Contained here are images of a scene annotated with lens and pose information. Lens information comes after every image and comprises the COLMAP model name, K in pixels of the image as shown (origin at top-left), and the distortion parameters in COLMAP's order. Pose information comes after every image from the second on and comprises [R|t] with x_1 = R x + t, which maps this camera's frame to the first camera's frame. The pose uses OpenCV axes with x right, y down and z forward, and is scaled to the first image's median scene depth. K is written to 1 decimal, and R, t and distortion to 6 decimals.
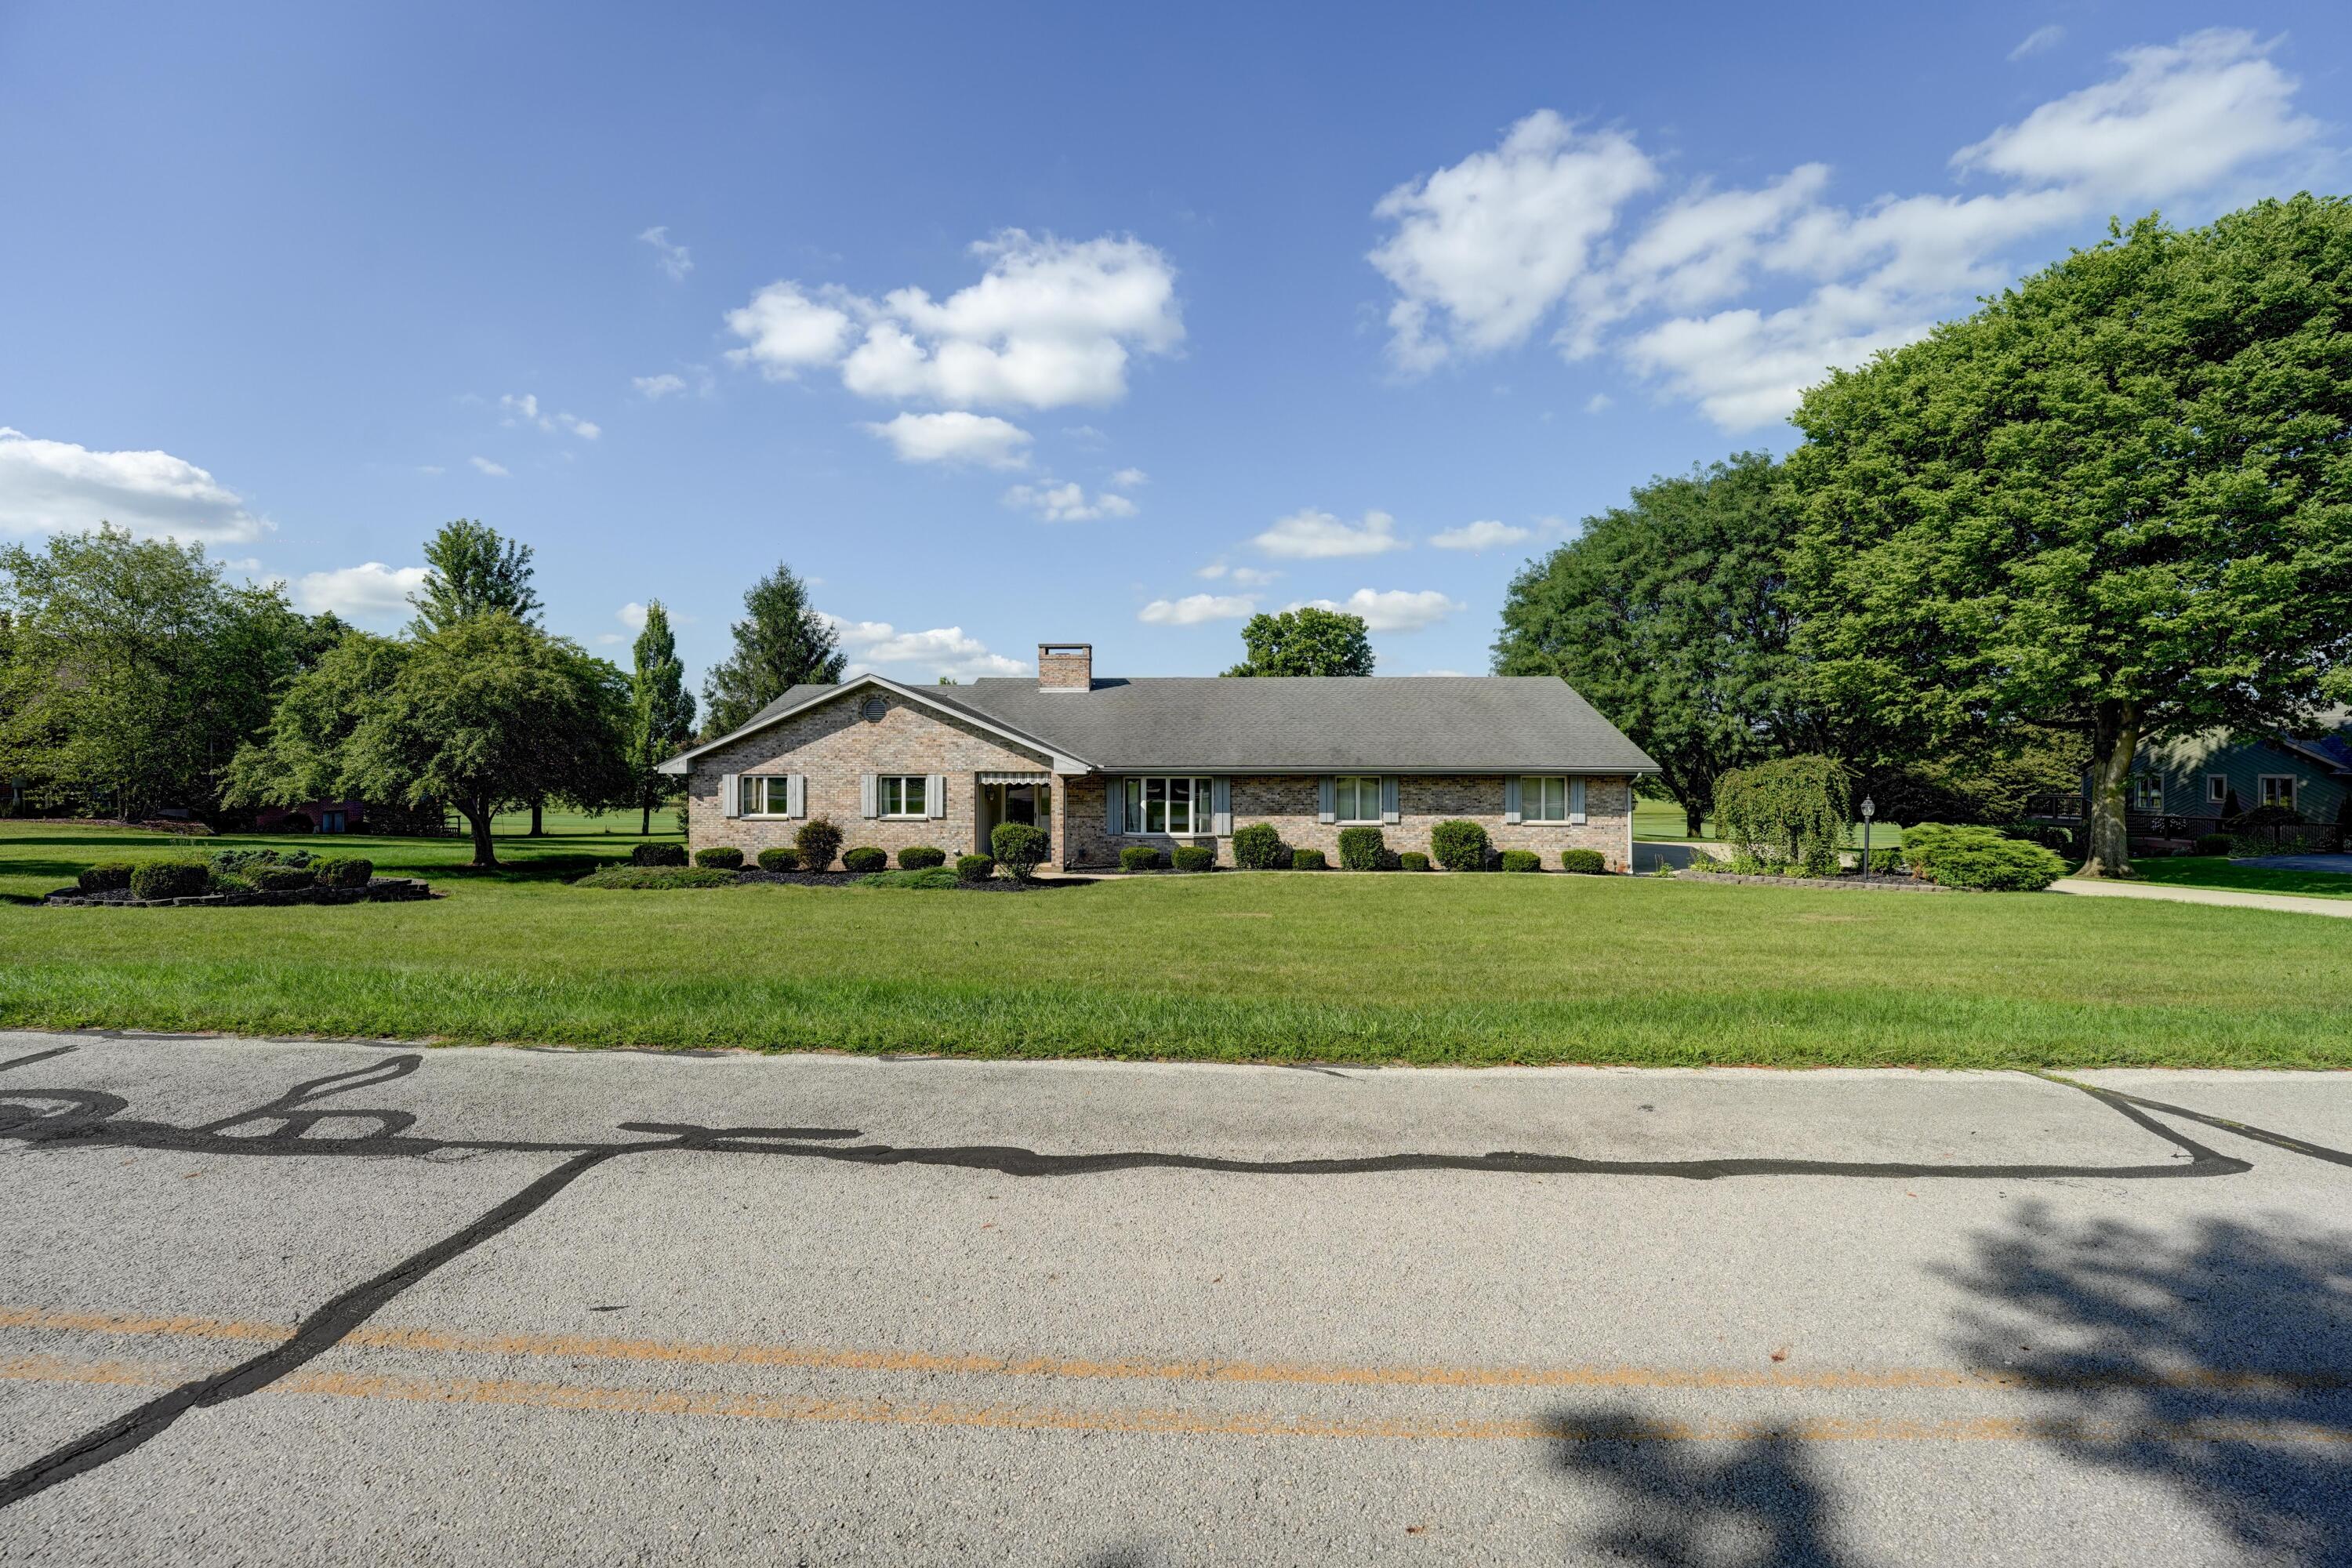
lens RADIAL K [[955.6, 0, 1174.3], [0, 955.6, 781.1], [0, 0, 1]] dist [-0.029123, 0.002699]
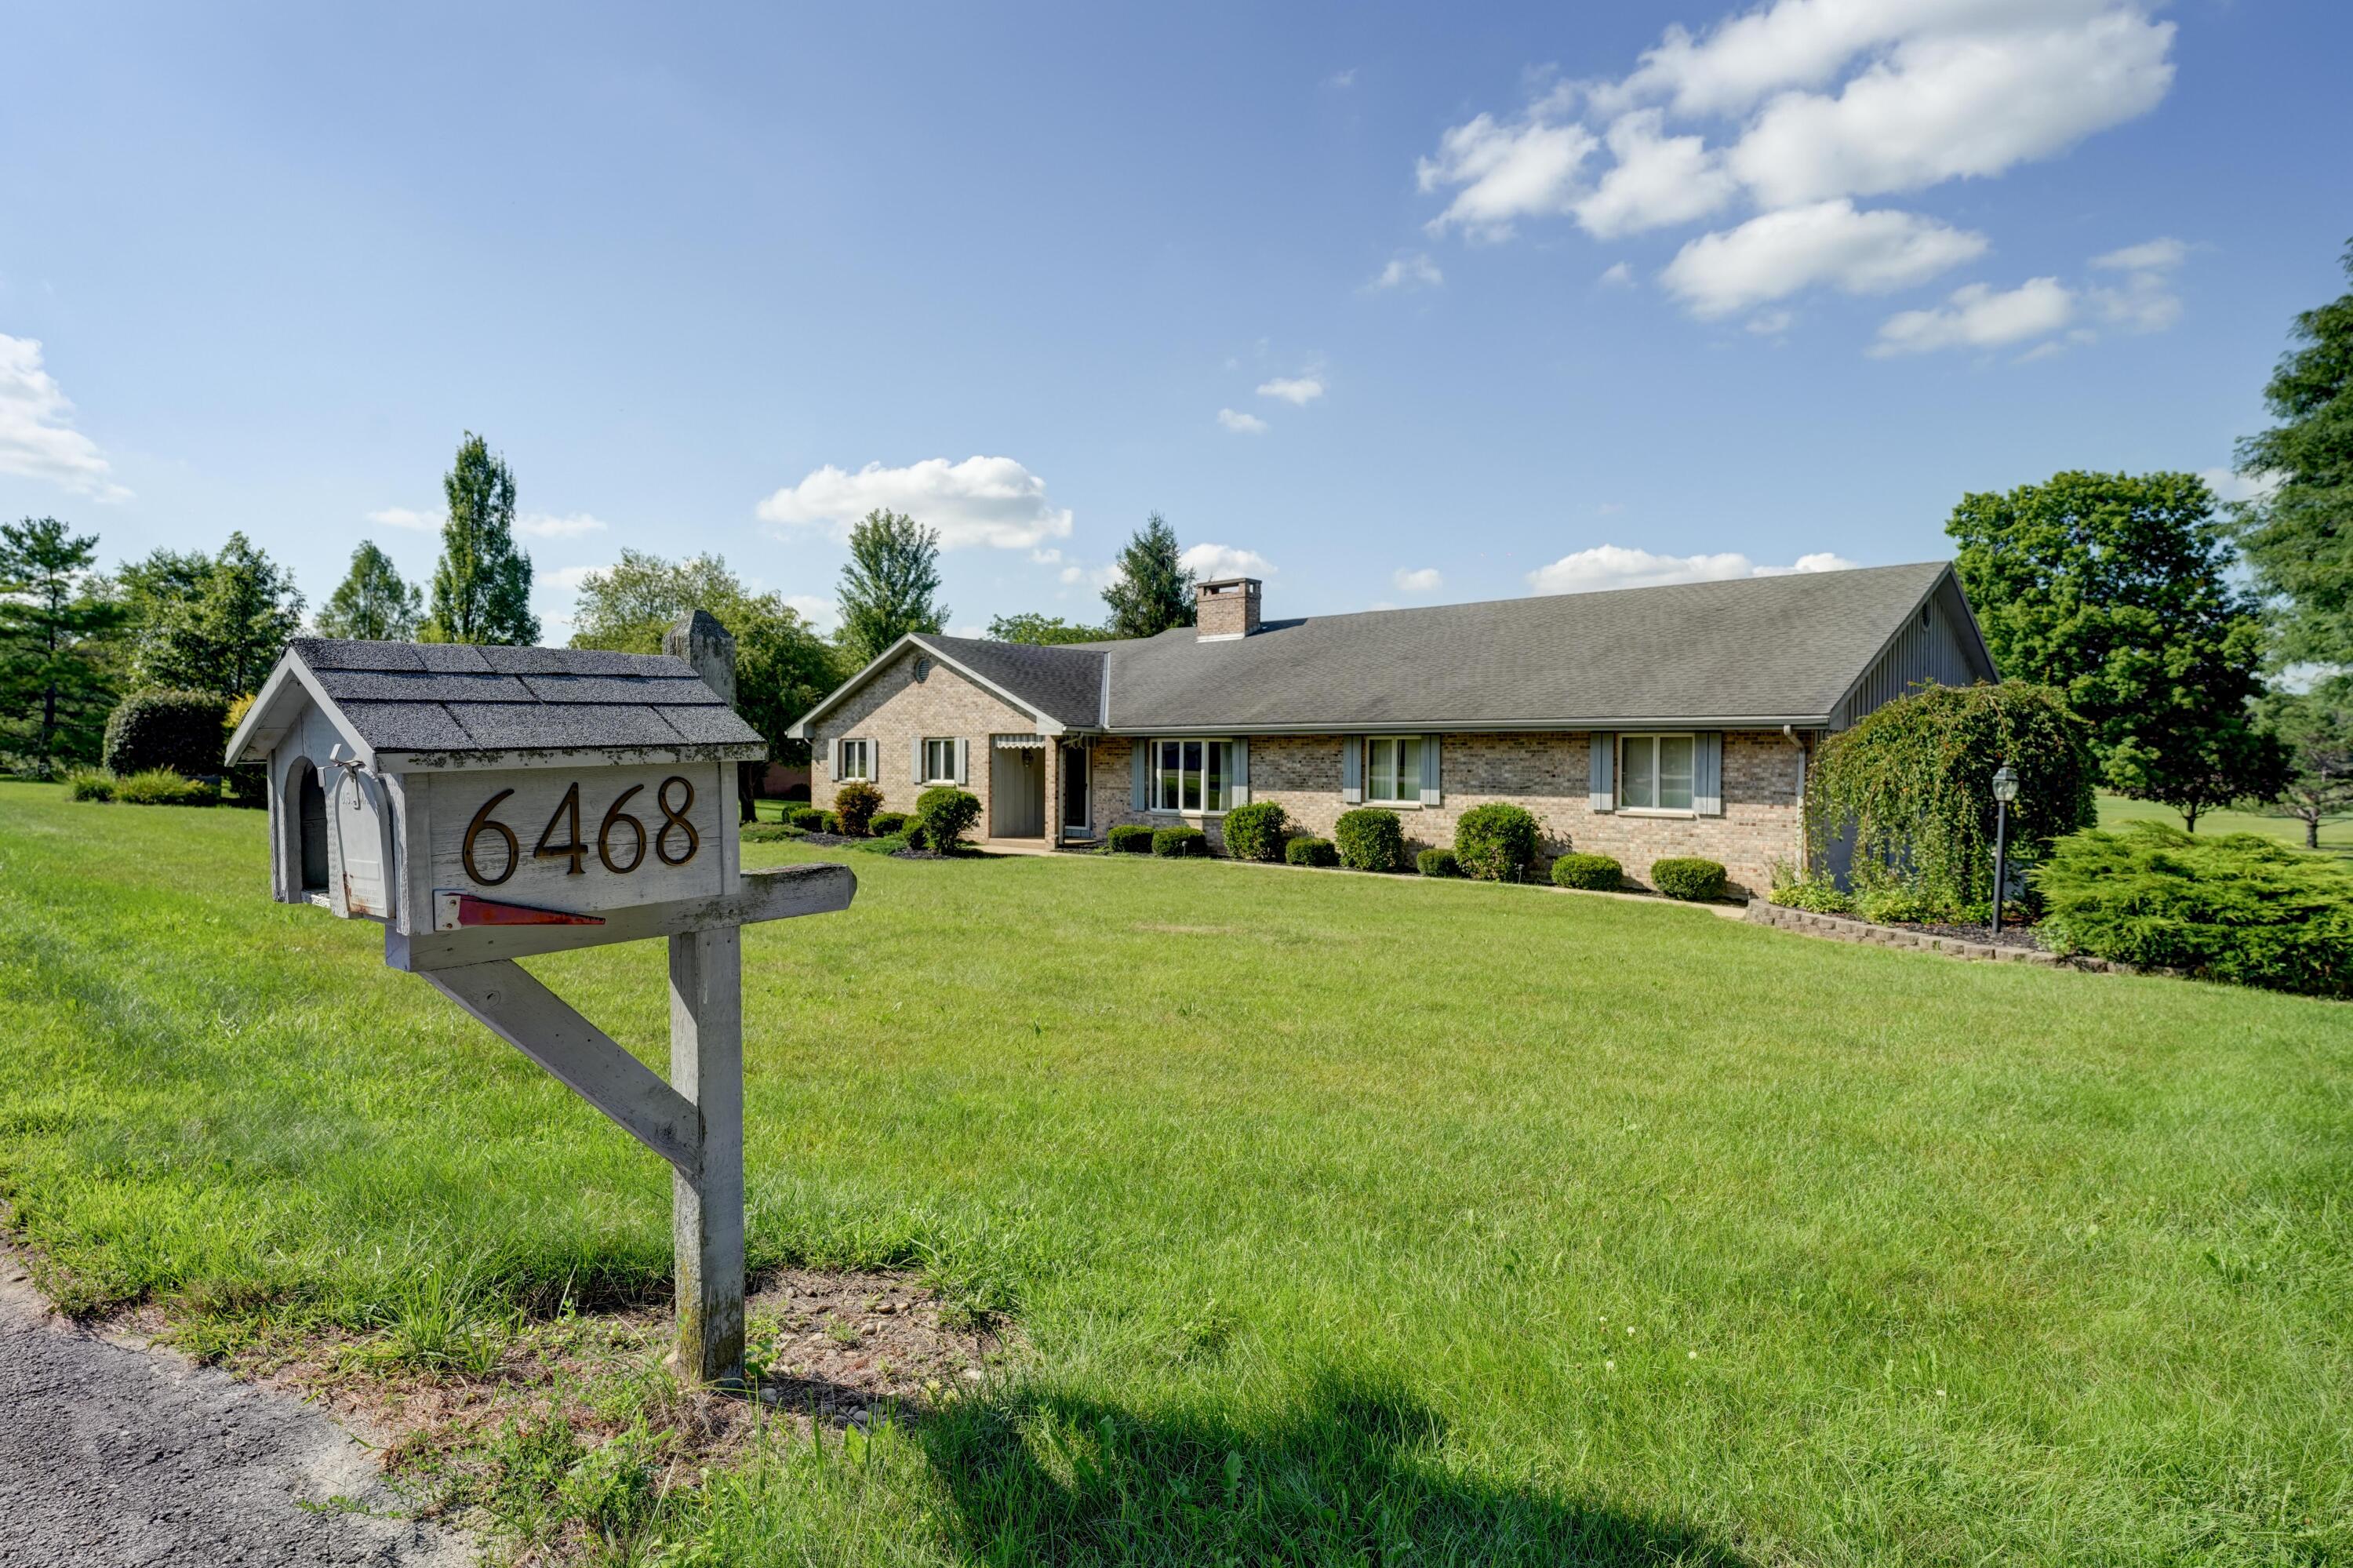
lens RADIAL K [[1307.0, 0, 1183.1], [0, 1307.0, 796.4], [0, 0, 1]] dist [0.017469, -0.002908]
pose [[0.759079, 0.023491, -0.650575, 0.707571], [-0.010495, 0.999660, 0.023850, 0.017010], [0.650914, -0.011276, 0.759068, 0.166712]]
